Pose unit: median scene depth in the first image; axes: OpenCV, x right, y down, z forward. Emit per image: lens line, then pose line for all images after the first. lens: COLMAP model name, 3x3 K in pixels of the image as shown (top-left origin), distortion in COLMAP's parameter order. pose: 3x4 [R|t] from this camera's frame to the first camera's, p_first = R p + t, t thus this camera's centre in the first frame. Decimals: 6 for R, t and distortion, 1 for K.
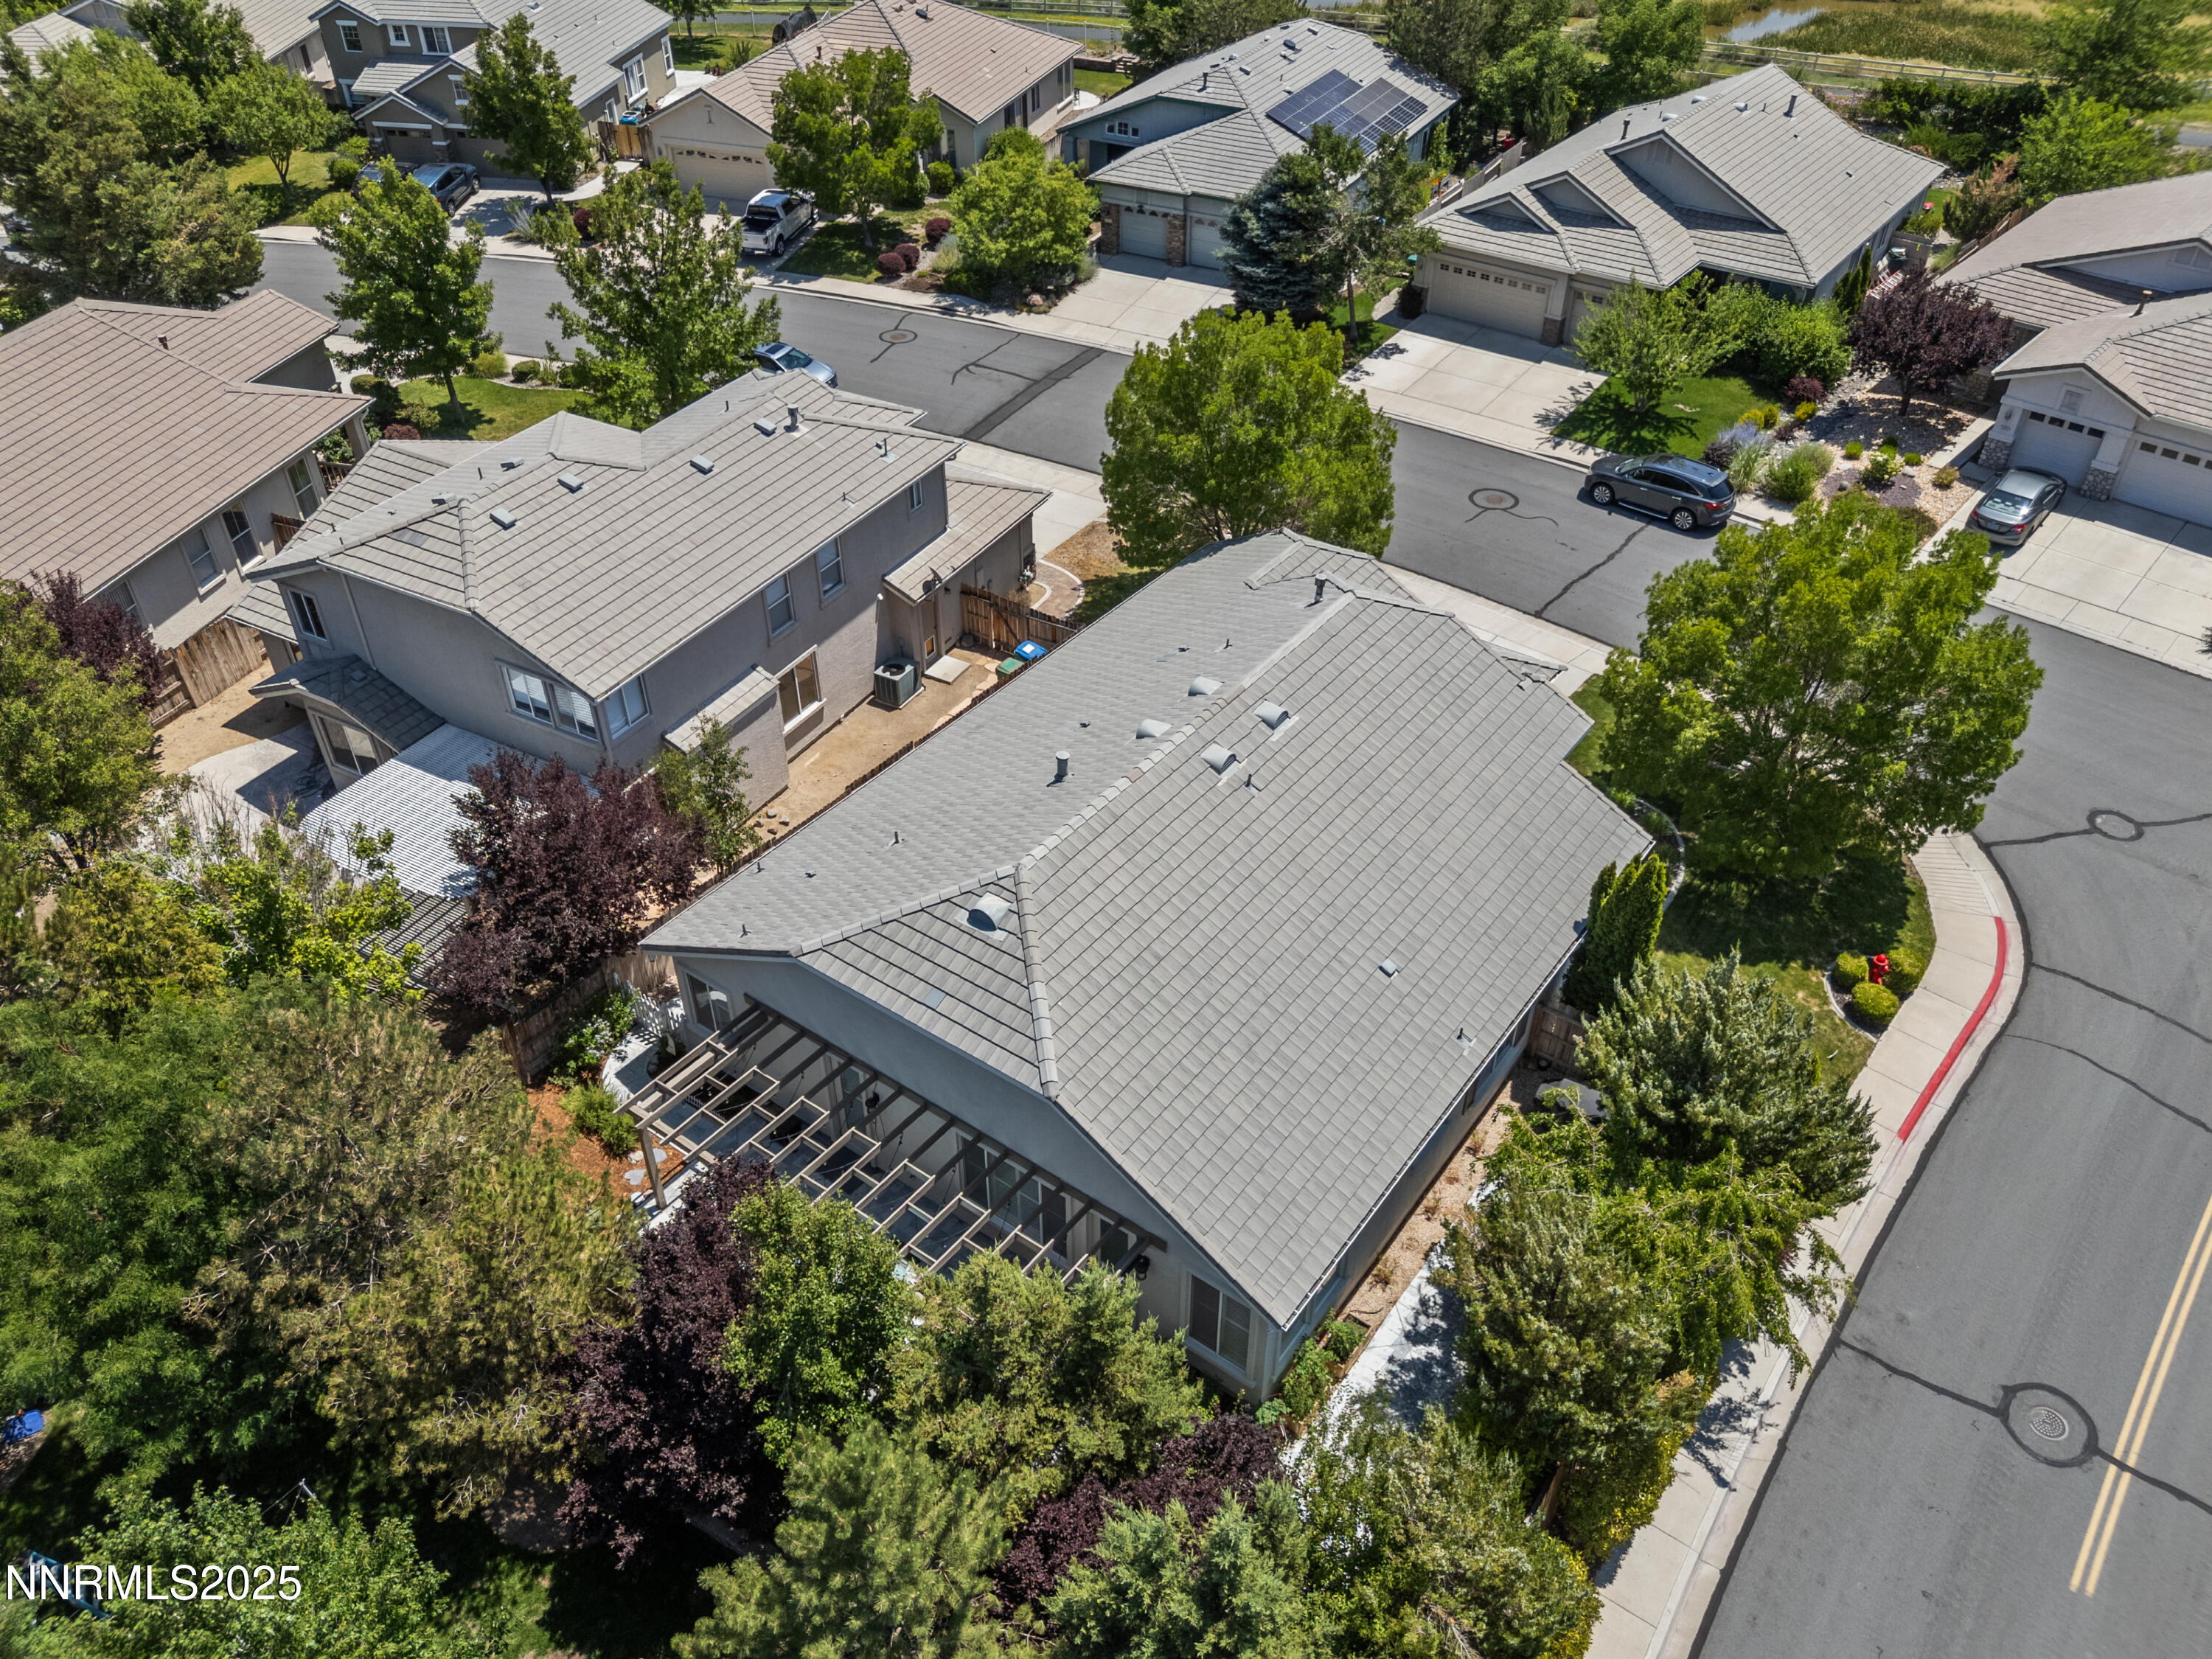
lens RADIAL K [[1634.6, 0, 1106.0], [0, 1634.6, 829.5], [0, 0, 1]] dist [0.059725, -0.055846]
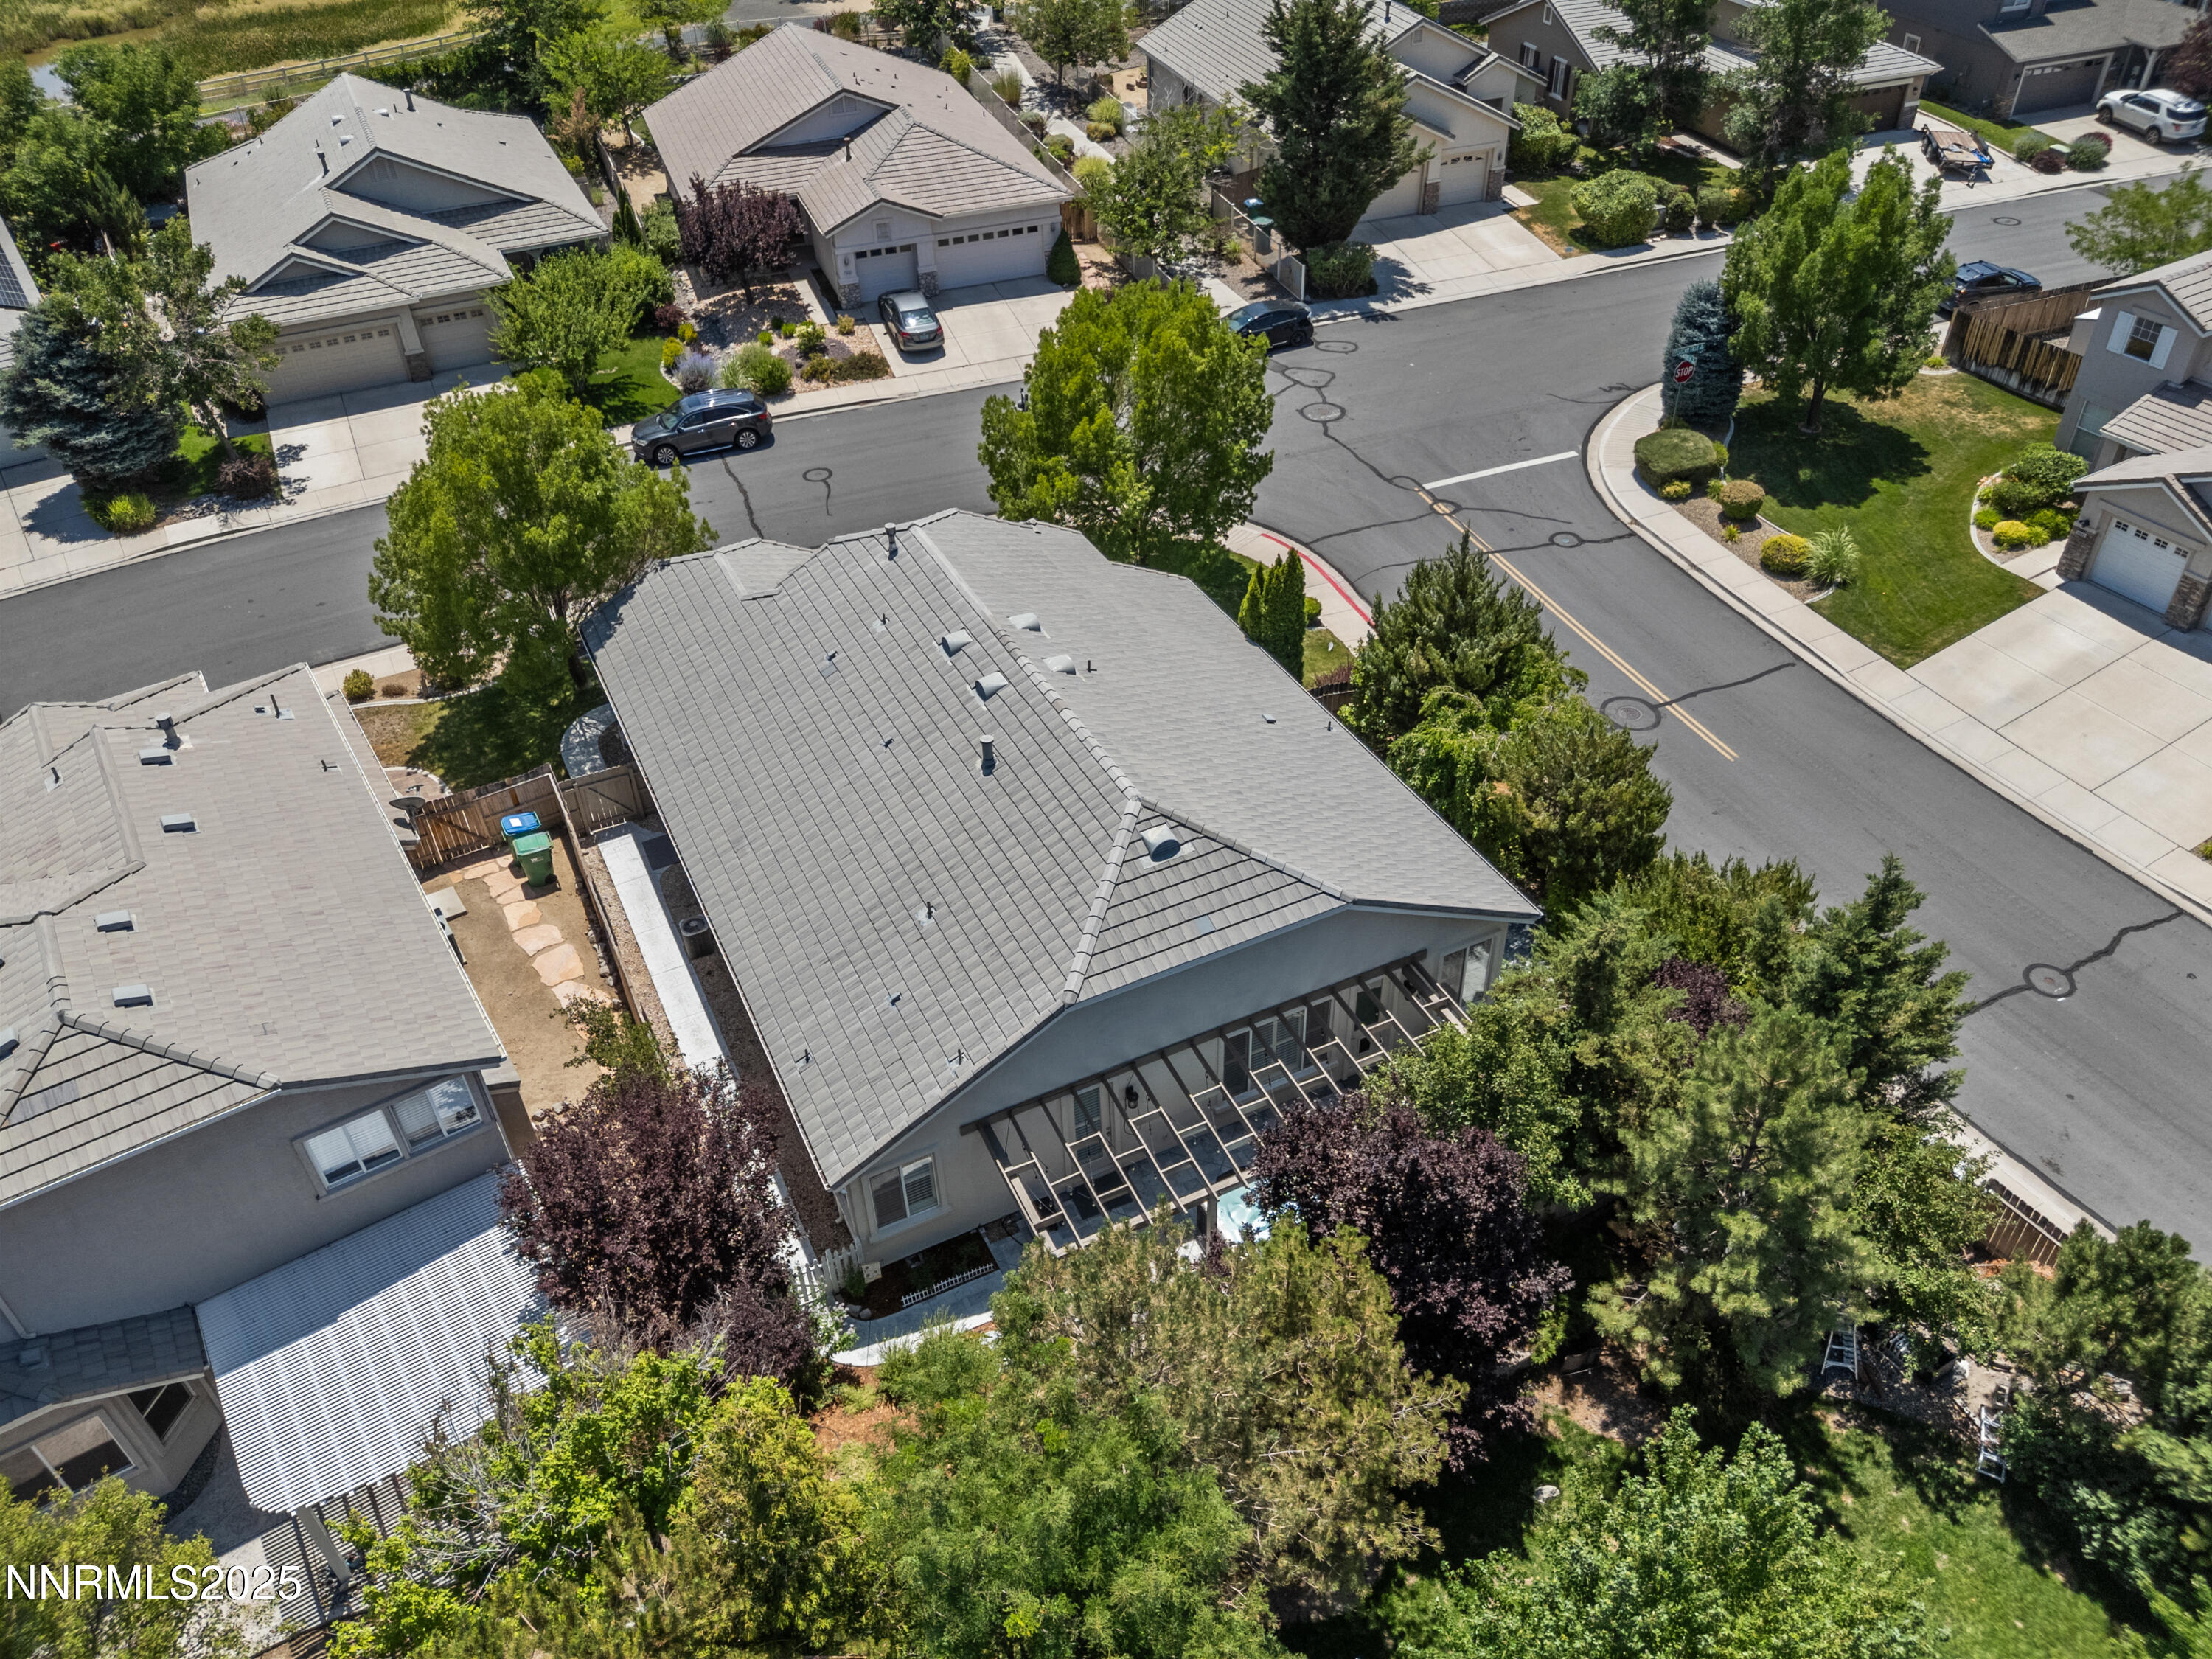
lens RADIAL K [[1634.6, 0, 1106.0], [0, 1634.6, 829.5], [0, 0, 1]] dist [0.059725, -0.055846]
pose [[0.468388, -0.569170, 0.675765, -0.368813], [0.573441, 0.777705, 0.257565, -0.114530], [-0.672145, 0.266871, 0.690653, 0.136784]]
